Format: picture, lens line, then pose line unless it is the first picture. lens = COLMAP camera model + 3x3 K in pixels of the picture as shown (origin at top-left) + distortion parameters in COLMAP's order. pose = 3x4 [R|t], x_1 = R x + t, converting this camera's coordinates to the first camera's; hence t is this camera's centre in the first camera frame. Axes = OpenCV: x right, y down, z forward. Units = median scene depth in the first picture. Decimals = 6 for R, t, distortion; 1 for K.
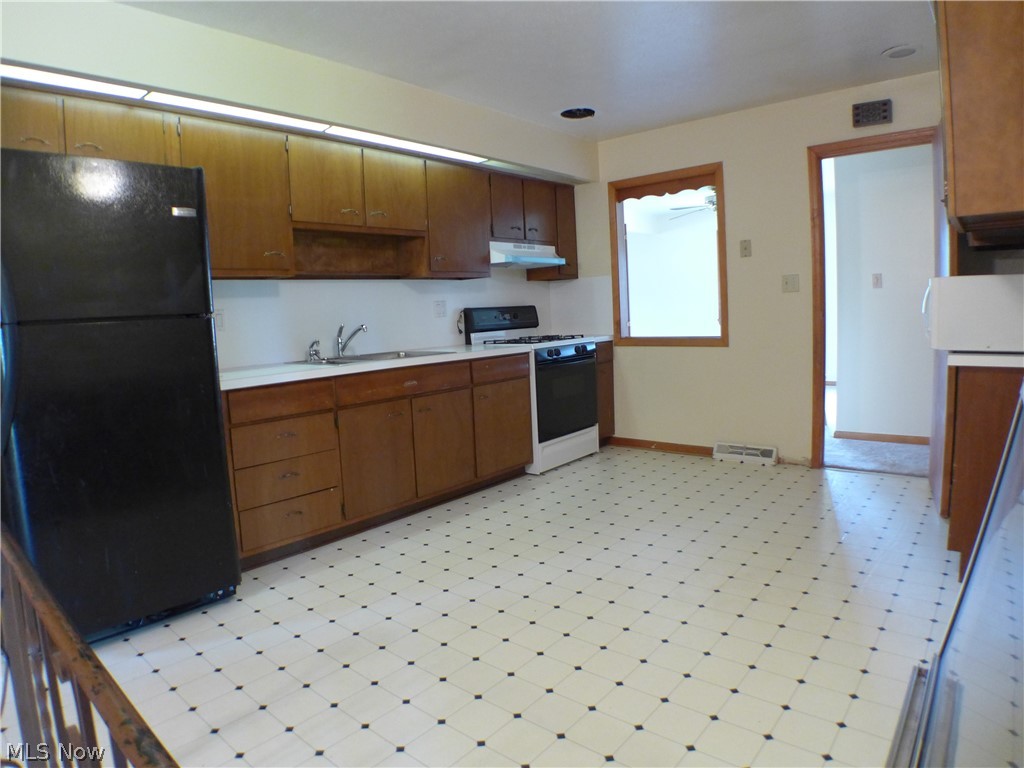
lens RADIAL K [[623.8, 0, 505.1], [0, 623.8, 379.8], [0, 0, 1]] dist [-0.141973, 0.034158]
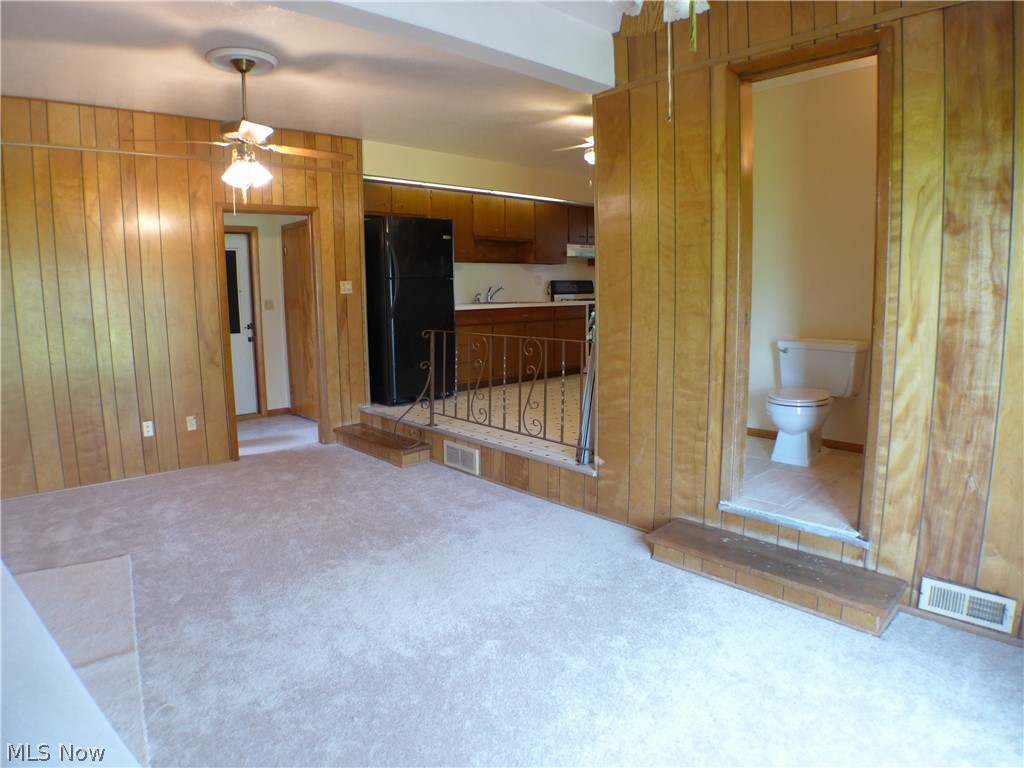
lens RADIAL K [[623.8, 0, 505.1], [0, 623.8, 379.8], [0, 0, 1]] dist [-0.141973, 0.034158]
pose [[0.992538, 0.046862, -0.112573, 0.019868], [-0.042571, 0.998284, 0.040217, 0.120646], [0.114265, -0.035125, 0.992829, -0.925875]]
